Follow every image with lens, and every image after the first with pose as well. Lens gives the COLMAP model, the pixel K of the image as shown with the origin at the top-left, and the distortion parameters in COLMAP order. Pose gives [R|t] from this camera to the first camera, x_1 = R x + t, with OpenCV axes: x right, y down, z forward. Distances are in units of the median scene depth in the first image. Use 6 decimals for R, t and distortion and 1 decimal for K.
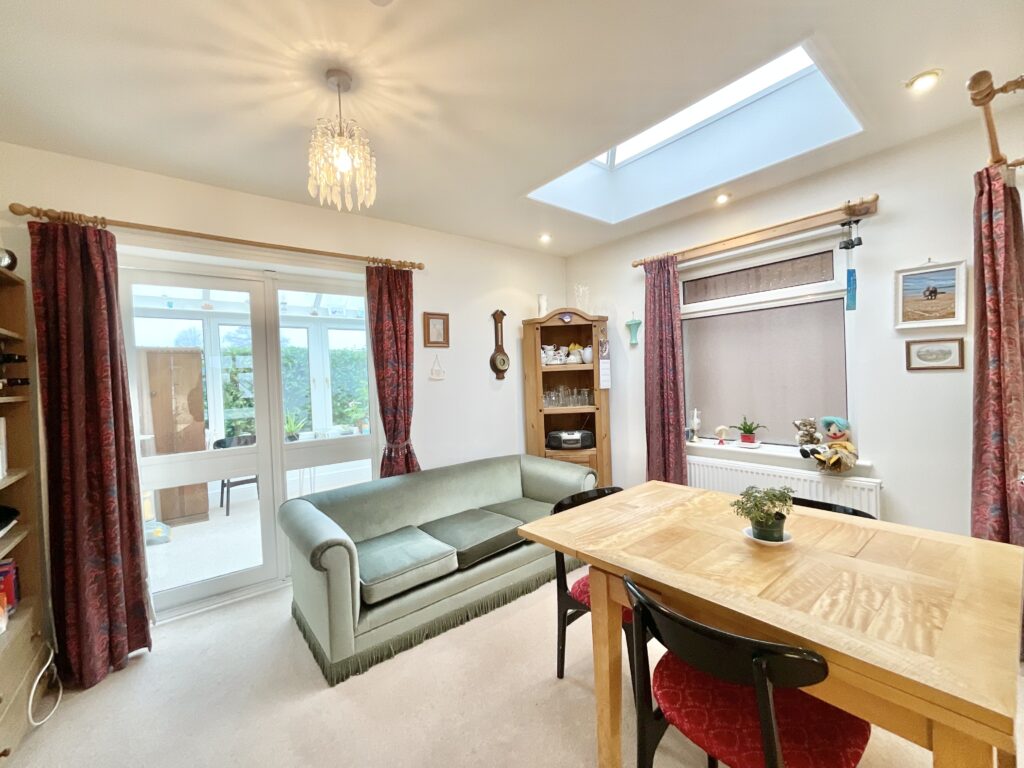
lens RADIAL K [[418.0, 0, 512.0], [0, 418.0, 384.0], [0, 0, 1]] dist [-0.001084, -0.000039]
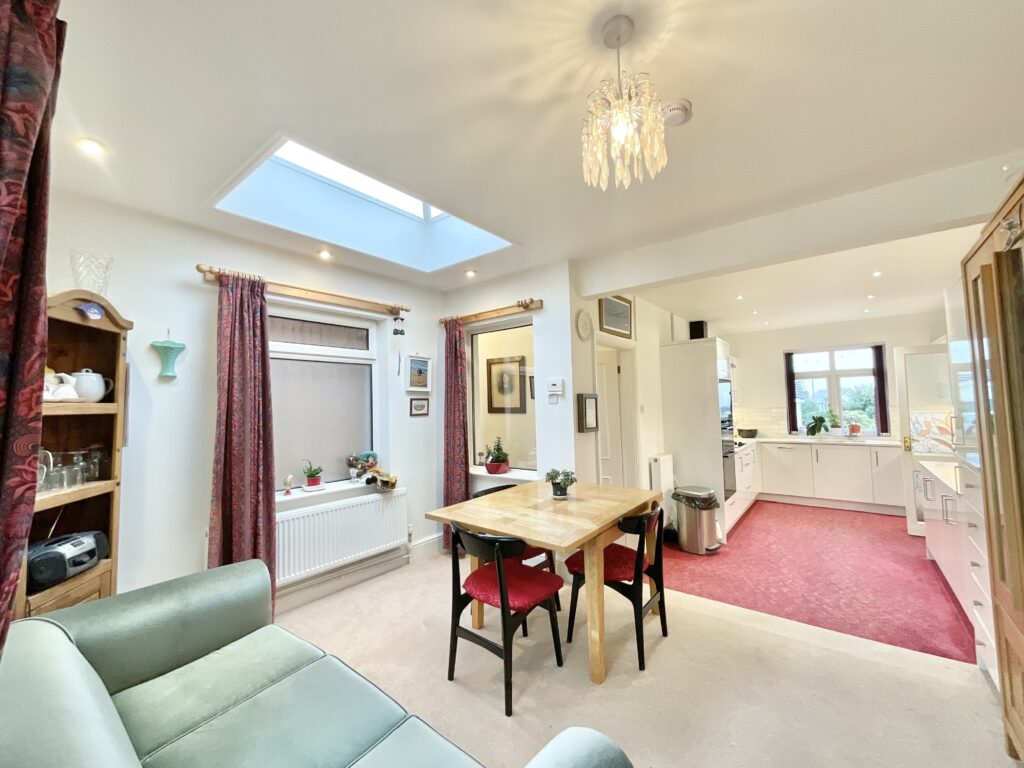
lens RADIAL K [[418.0, 0, 512.0], [0, 418.0, 384.0], [0, 0, 1]] dist [-0.001084, -0.000039]
pose [[-0.227663, 0.090970, 0.969481, -0.640444], [0.048086, 0.995462, -0.082115, -0.003292], [-0.972552, 0.027924, -0.231004, 0.831476]]
